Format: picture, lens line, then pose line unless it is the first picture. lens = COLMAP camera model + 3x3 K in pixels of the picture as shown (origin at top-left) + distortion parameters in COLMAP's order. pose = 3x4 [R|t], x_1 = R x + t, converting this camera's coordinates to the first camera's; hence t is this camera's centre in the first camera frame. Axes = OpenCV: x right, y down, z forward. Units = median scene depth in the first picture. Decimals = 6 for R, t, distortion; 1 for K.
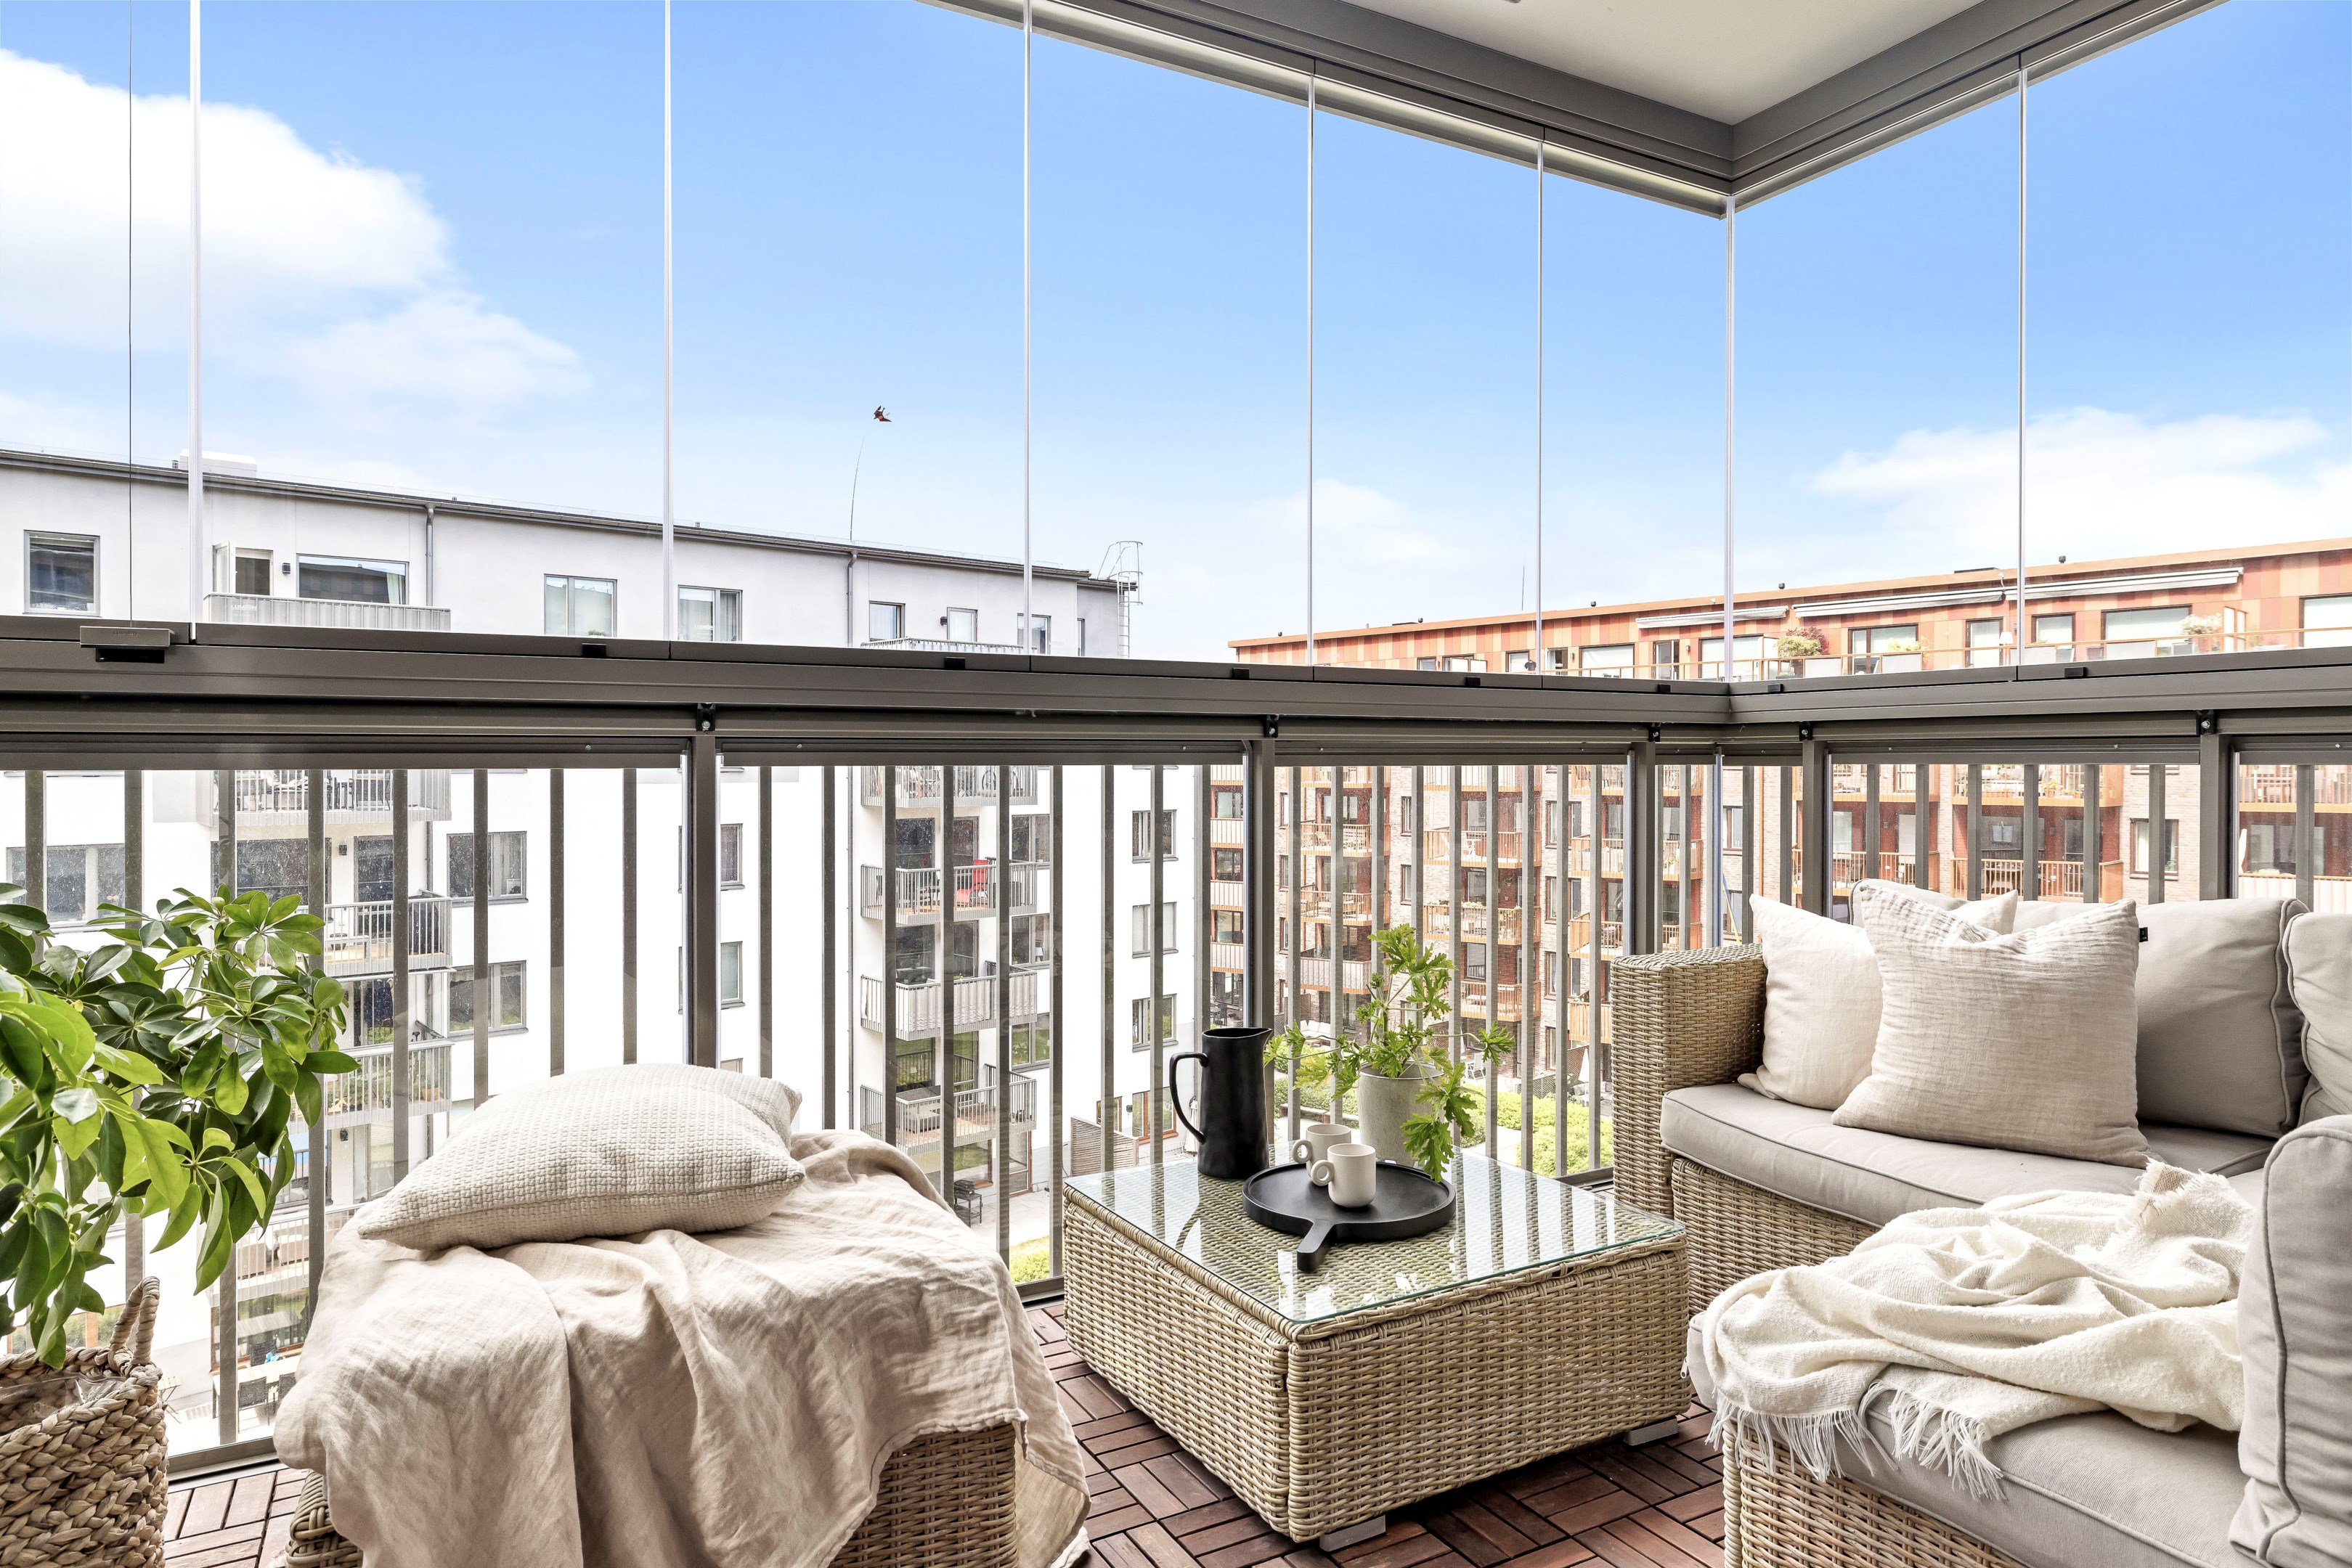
lens RADIAL K [[1345.6, 0, 1171.5], [0, 1345.6, 764.8], [0, 0, 1]] dist [0.000221, -0.000124]
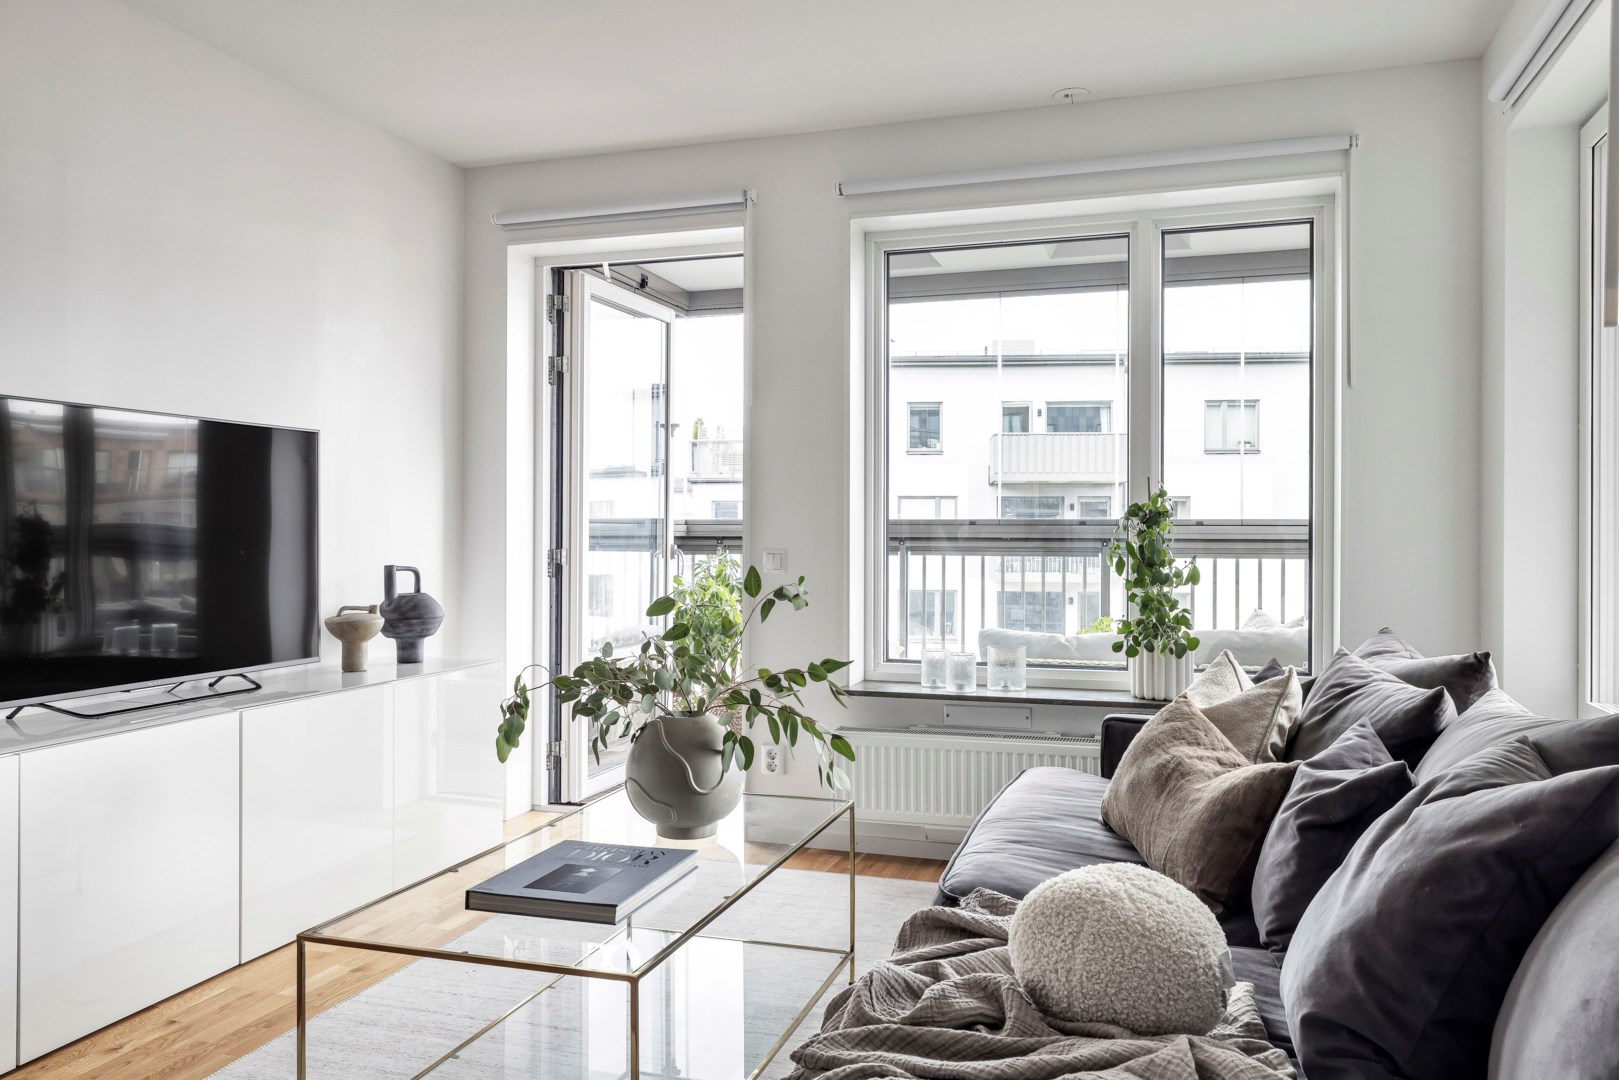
lens RADIAL K [[1206.3, 0, 808.3], [0, 1206.3, 532.2], [0, 0, 1]] dist [0.000657, 0.001662]
pose [[0.681462, 0.000929, -0.731853, 0.884585], [-0.005860, 0.999974, -0.004187, -0.021824], [0.731830, 0.007142, 0.681450, -0.639359]]
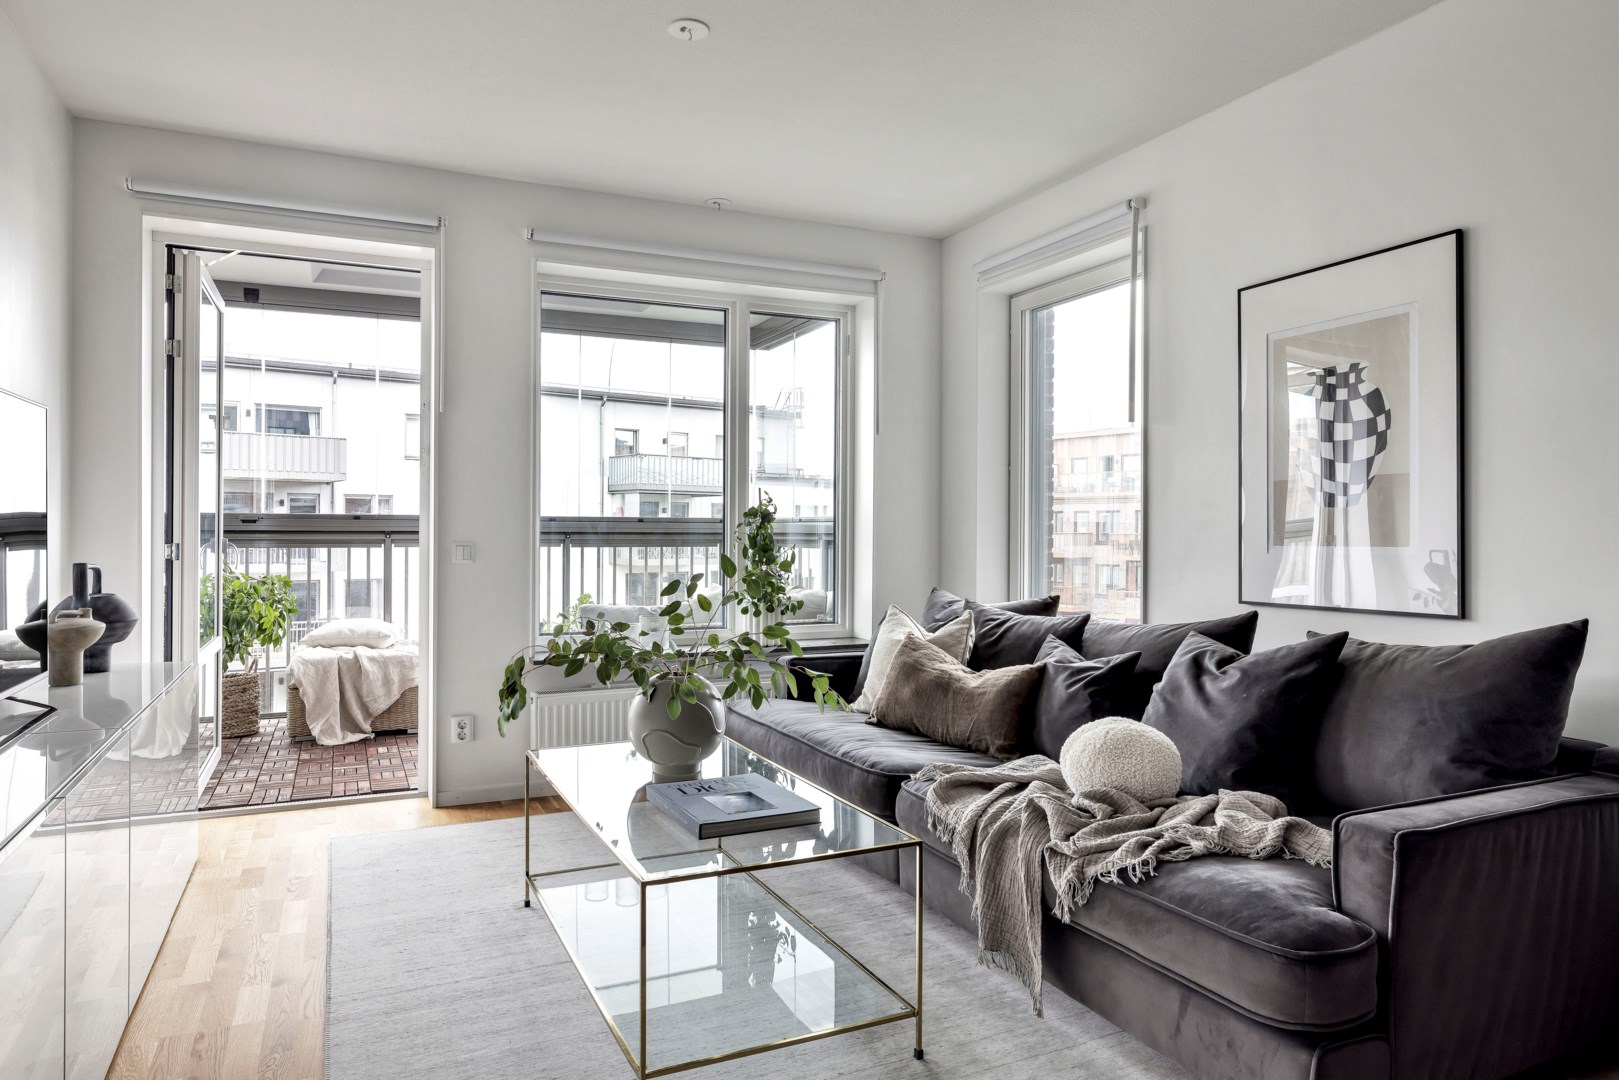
lens RADIAL K [[1018.0, 0, 807.6], [0, 1018.0, 524.7], [0, 0, 1]] dist [-0.001779, 0.002521]
pose [[0.997453, 0.003801, -0.071227, 0.524923], [-0.004512, 0.999942, -0.009825, -0.019740], [0.071186, 0.010122, 0.997412, -0.896968]]
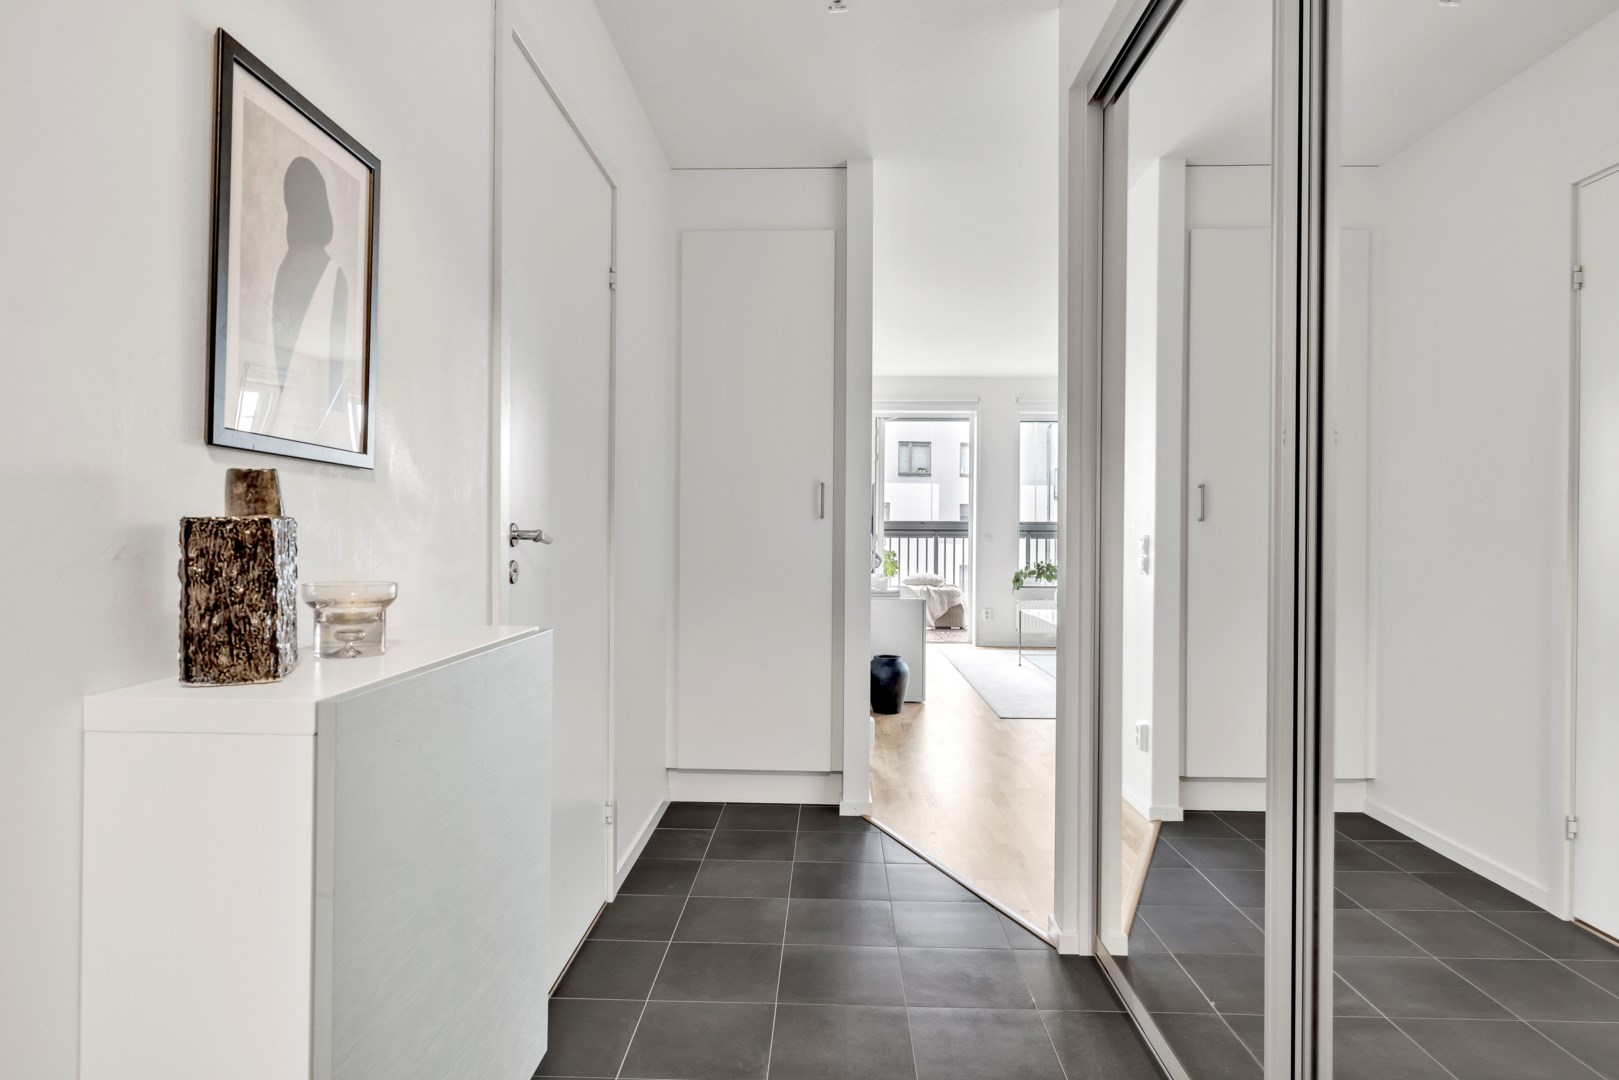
lens RADIAL K [[924.4, 0, 805.9], [0, 924.4, 524.1], [0, 0, 1]] dist [-0.000740, 0.000078]
pose [[0.863962, 0.004334, -0.503539, 0.802229], [-0.009199, 0.999932, -0.007177, -0.015114], [0.503474, 0.010833, 0.863943, -1.890088]]
